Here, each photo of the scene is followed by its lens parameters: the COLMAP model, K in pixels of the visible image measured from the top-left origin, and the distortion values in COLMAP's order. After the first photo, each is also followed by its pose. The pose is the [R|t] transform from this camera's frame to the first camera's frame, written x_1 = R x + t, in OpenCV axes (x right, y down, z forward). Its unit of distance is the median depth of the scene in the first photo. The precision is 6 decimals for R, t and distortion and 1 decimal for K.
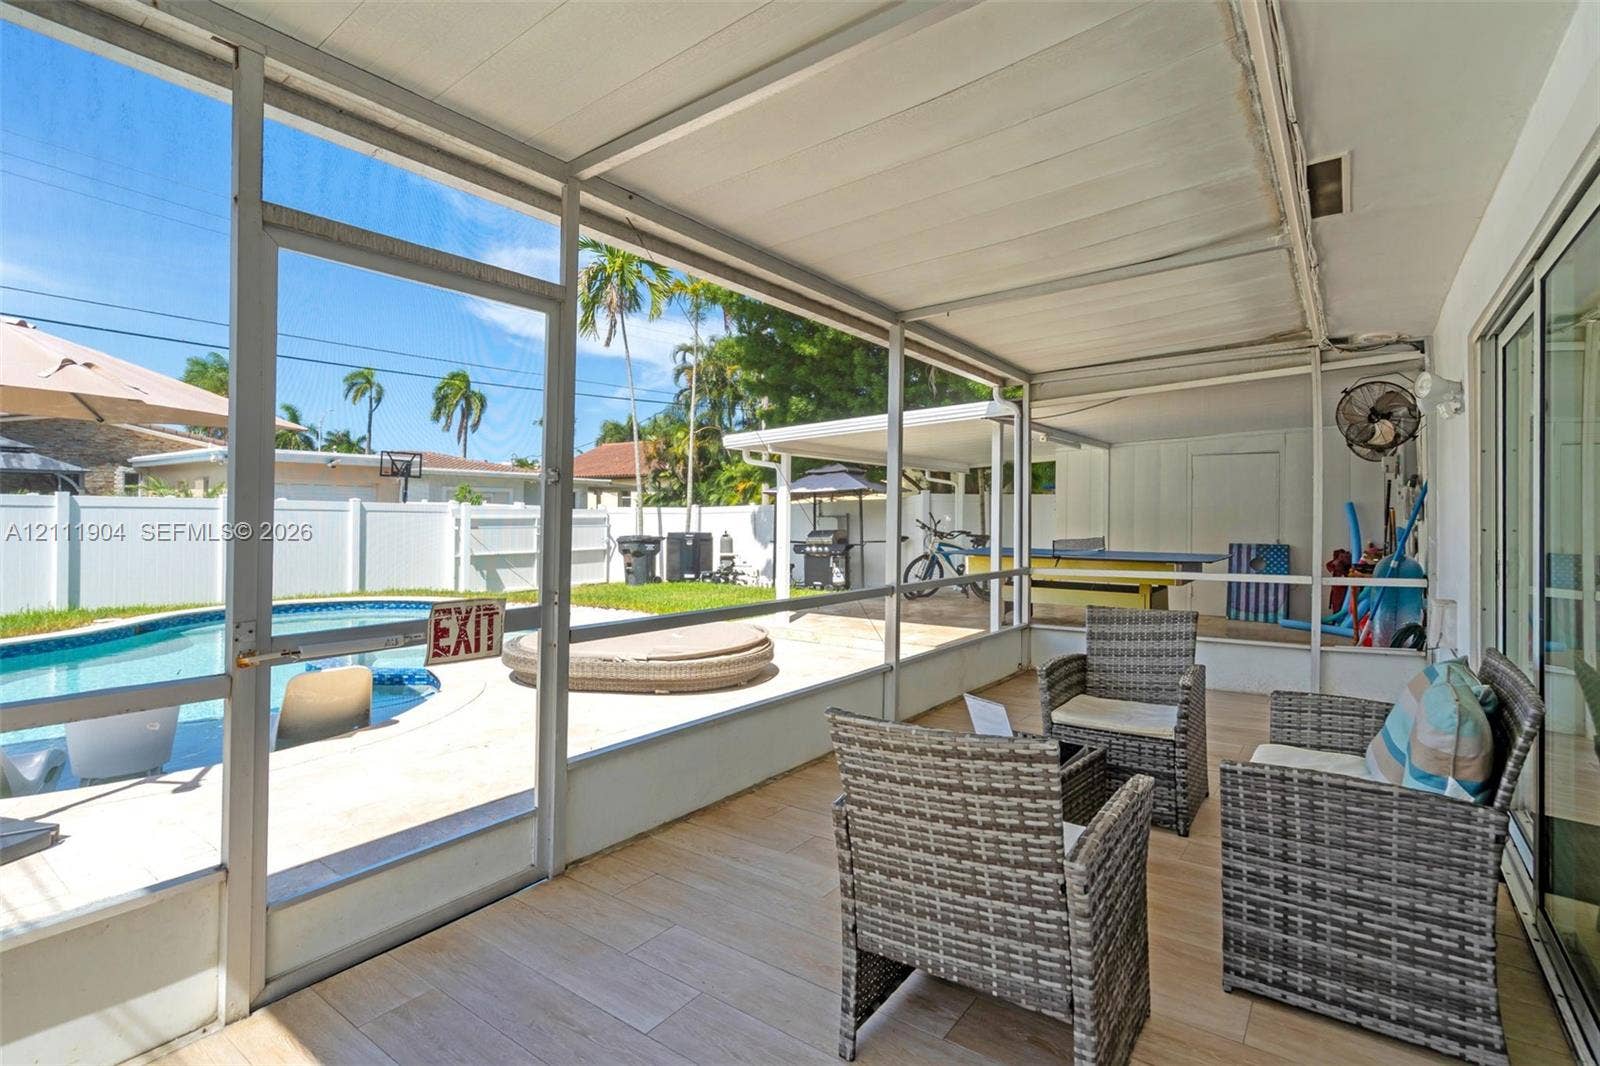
lens RADIAL K [[754.9, 0, 796.2], [0, 754.9, 504.3], [0, 0, 1]] dist [0.000768, -0.000368]
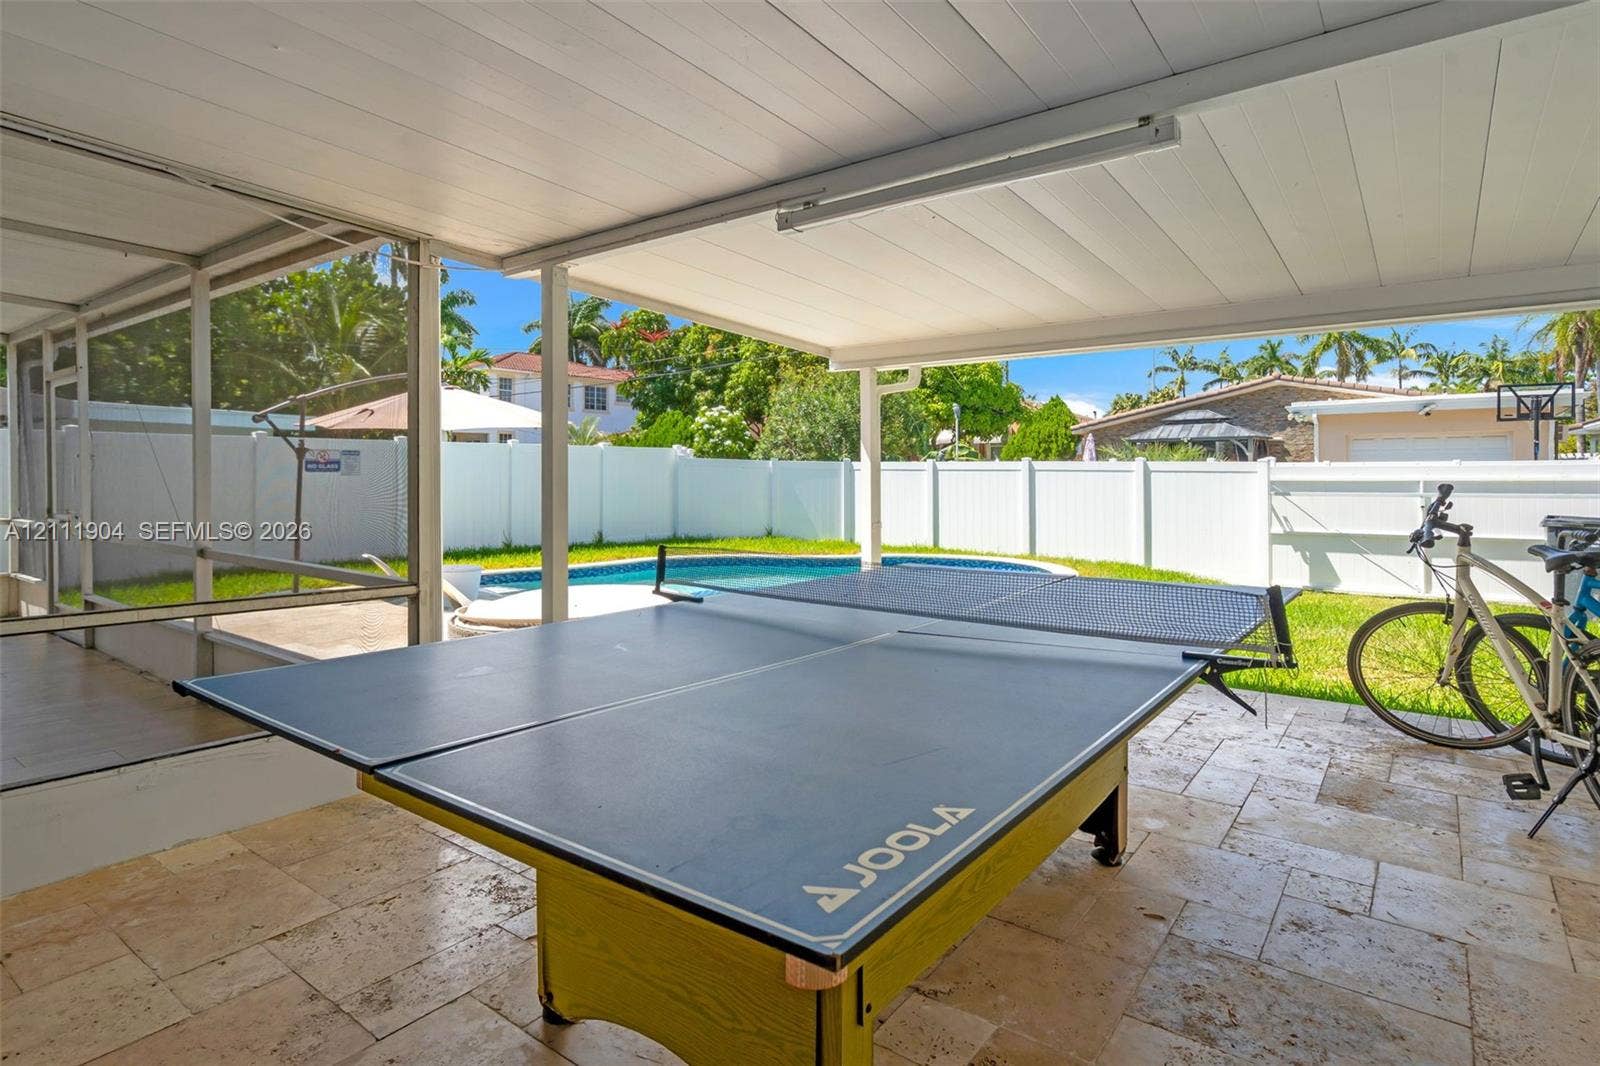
lens RADIAL K [[836.5, 0, 797.5], [0, 836.5, 471.7], [0, 0, 1]] dist [-0.000017, -0.000089]
pose [[-0.000047, -0.008021, -0.999968, 0.333205], [0.014287, 0.999866, -0.008021, 0.009586], [0.999898, -0.014287, 0.000068, 0.494481]]
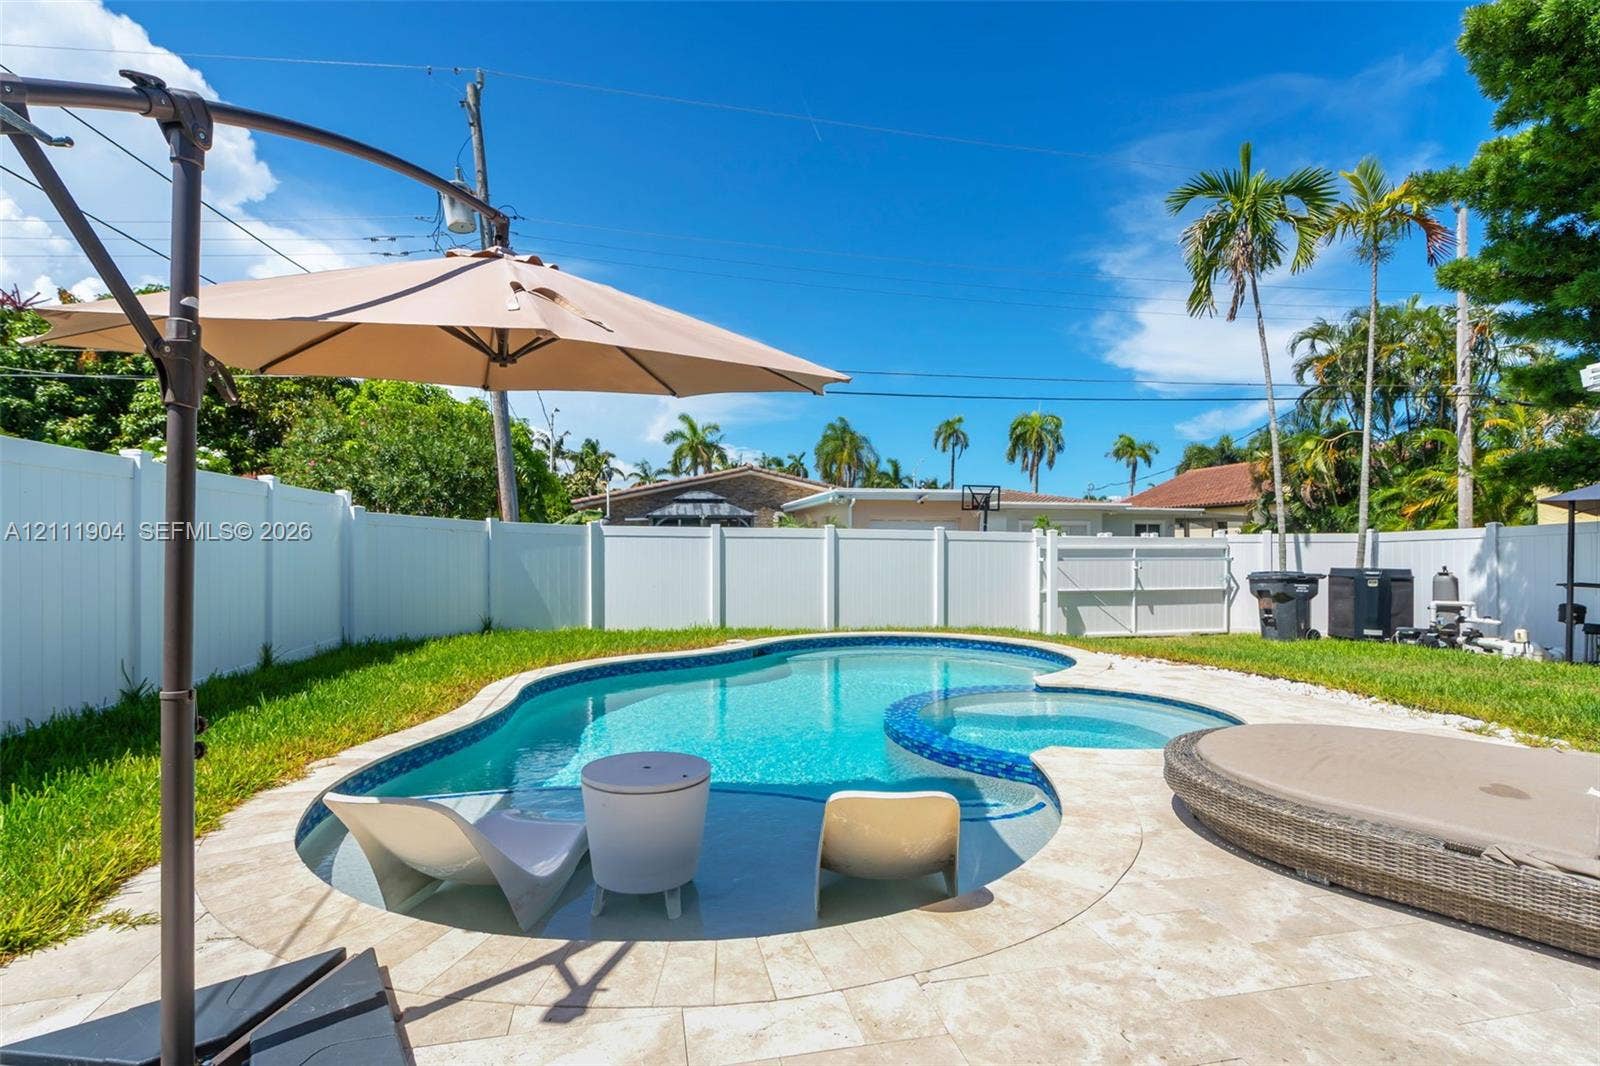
lens RADIAL K [[735.9, 0, 794.9], [0, 735.9, 542.8], [0, 0, 1]] dist [-0.001713, -0.000061]
pose [[0.747510, -0.010889, -0.664161, -0.090318], [0.011096, 0.999931, -0.003905, 0.011194], [0.664158, -0.004451, 0.747579, 0.161000]]
